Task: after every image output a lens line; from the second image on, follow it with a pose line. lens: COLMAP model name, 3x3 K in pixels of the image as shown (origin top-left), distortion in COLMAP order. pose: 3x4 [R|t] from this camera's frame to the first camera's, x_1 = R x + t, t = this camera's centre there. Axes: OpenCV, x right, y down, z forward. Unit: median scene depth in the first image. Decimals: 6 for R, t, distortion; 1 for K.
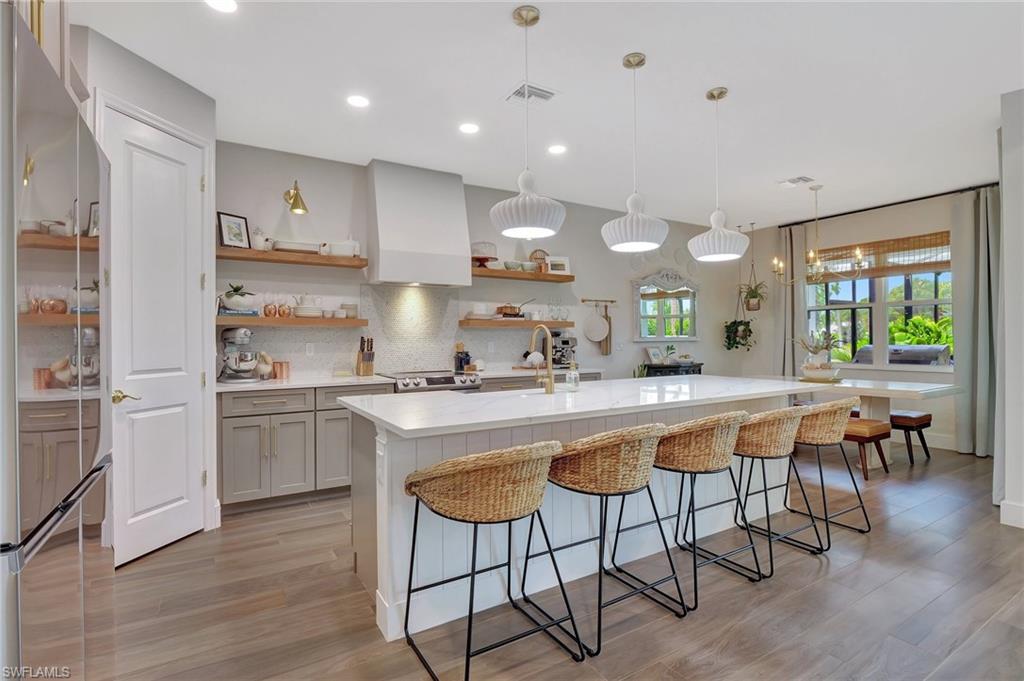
lens RADIAL K [[492.6, 0, 511.0], [0, 492.6, 340.2], [0, 0, 1]] dist [-0.016861, -0.001339]
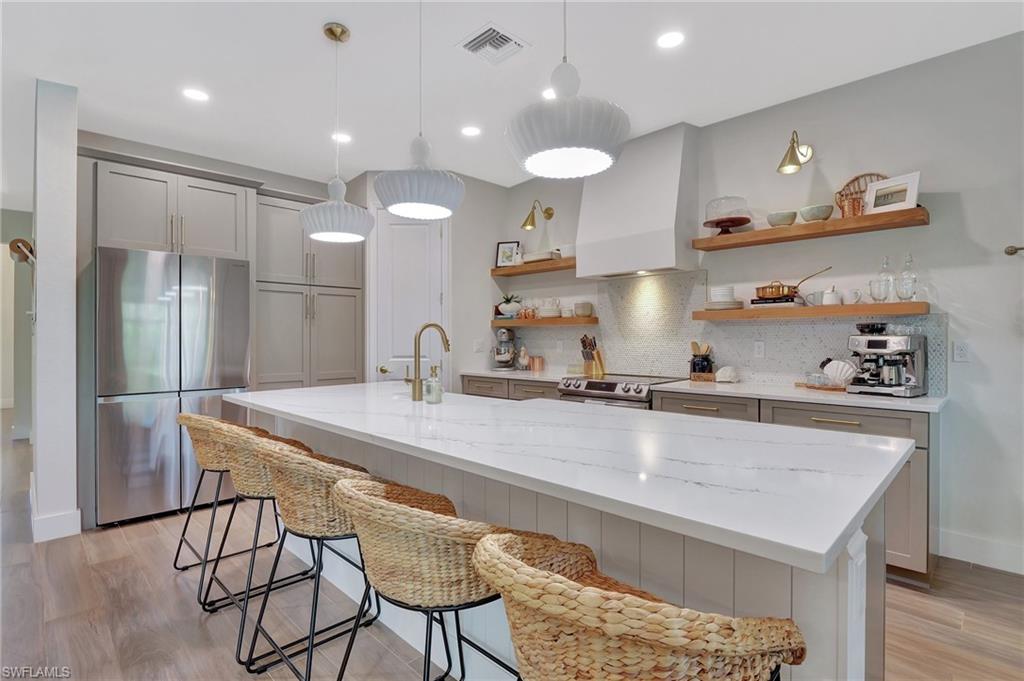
lens RADIAL K [[494.3, 0, 509.8], [0, 494.3, 339.3], [0, 0, 1]] dist [-0.019106, -0.000935]
pose [[0.227763, 0.005285, -0.973702, 0.602372], [-0.000556, 0.999986, 0.005297, -0.002997], [0.973717, -0.000665, 0.227762, 0.590258]]
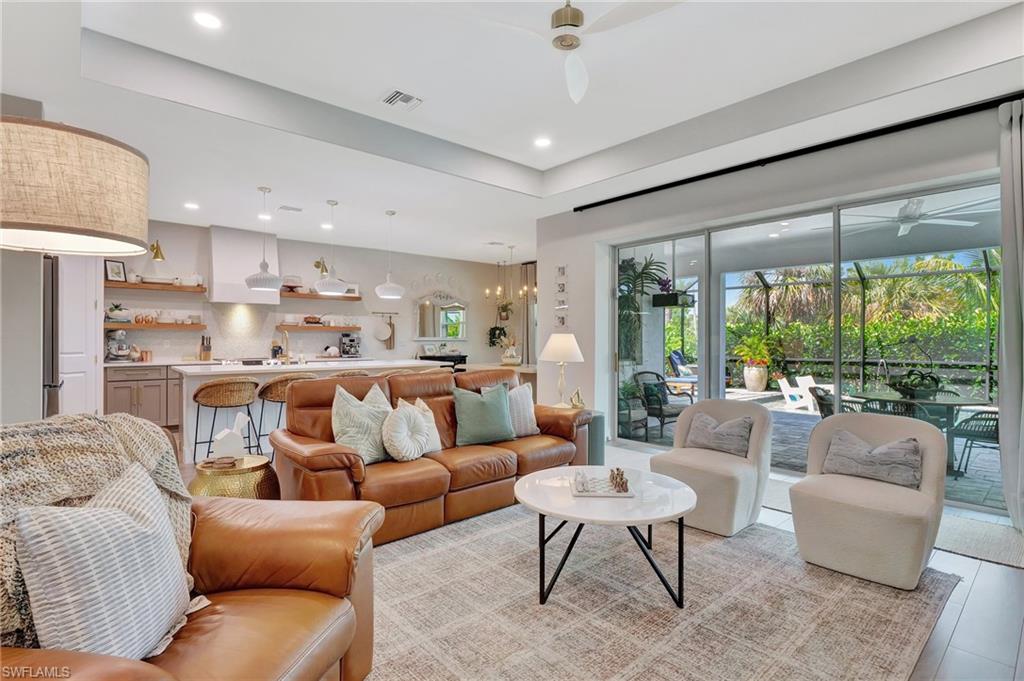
lens RADIAL K [[494.3, 0, 509.8], [0, 494.3, 339.3], [0, 0, 1]] dist [-0.019106, -0.000935]
pose [[0.986149, 0.005931, 0.165756, 0.395100], [-0.005205, 0.999975, -0.004815, 0.006179], [-0.165780, 0.003886, 0.986155, -0.700808]]
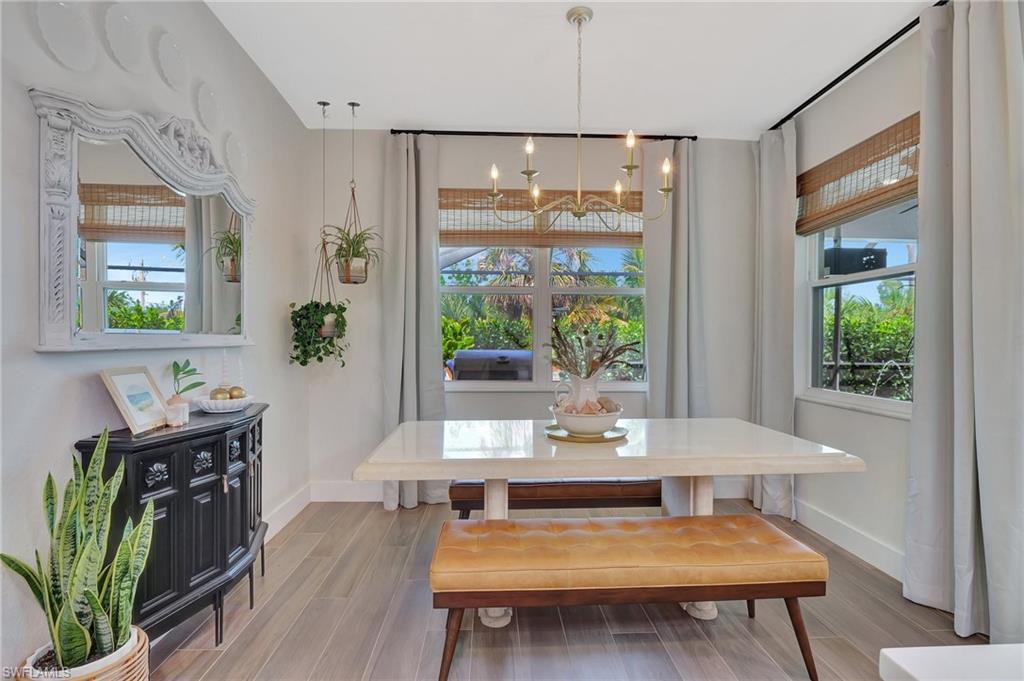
lens RADIAL K [[492.6, 0, 511.0], [0, 492.6, 340.2], [0, 0, 1]] dist [-0.016861, -0.001339]
pose [[0.480606, 0.005960, 0.876917, 0.210201], [-0.000002, 0.999977, -0.006795, -0.000702], [-0.876937, 0.003264, 0.480595, 0.940819]]
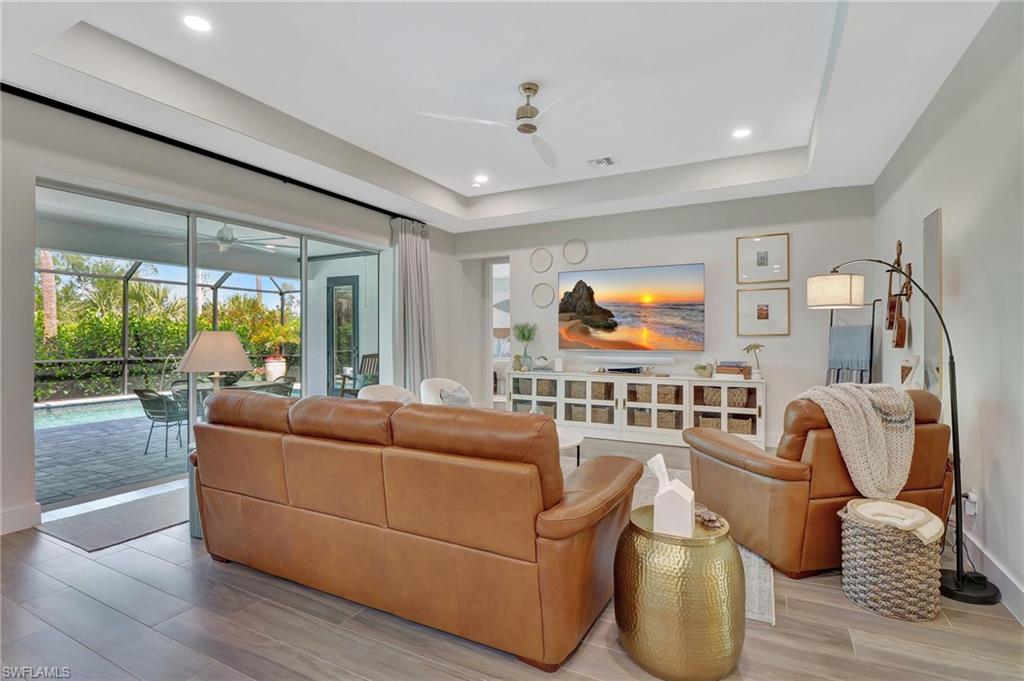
lens RADIAL K [[494.1, 0, 512.0], [0, 494.1, 340.5], [0, 0, 1]] dist [0.000509, -0.000546]
pose [[-0.514207, -0.000970, 0.857666, -0.129160], [0.003576, 0.999988, 0.003275, 0.002129], [-0.857659, 0.004751, -0.514197, 0.287209]]
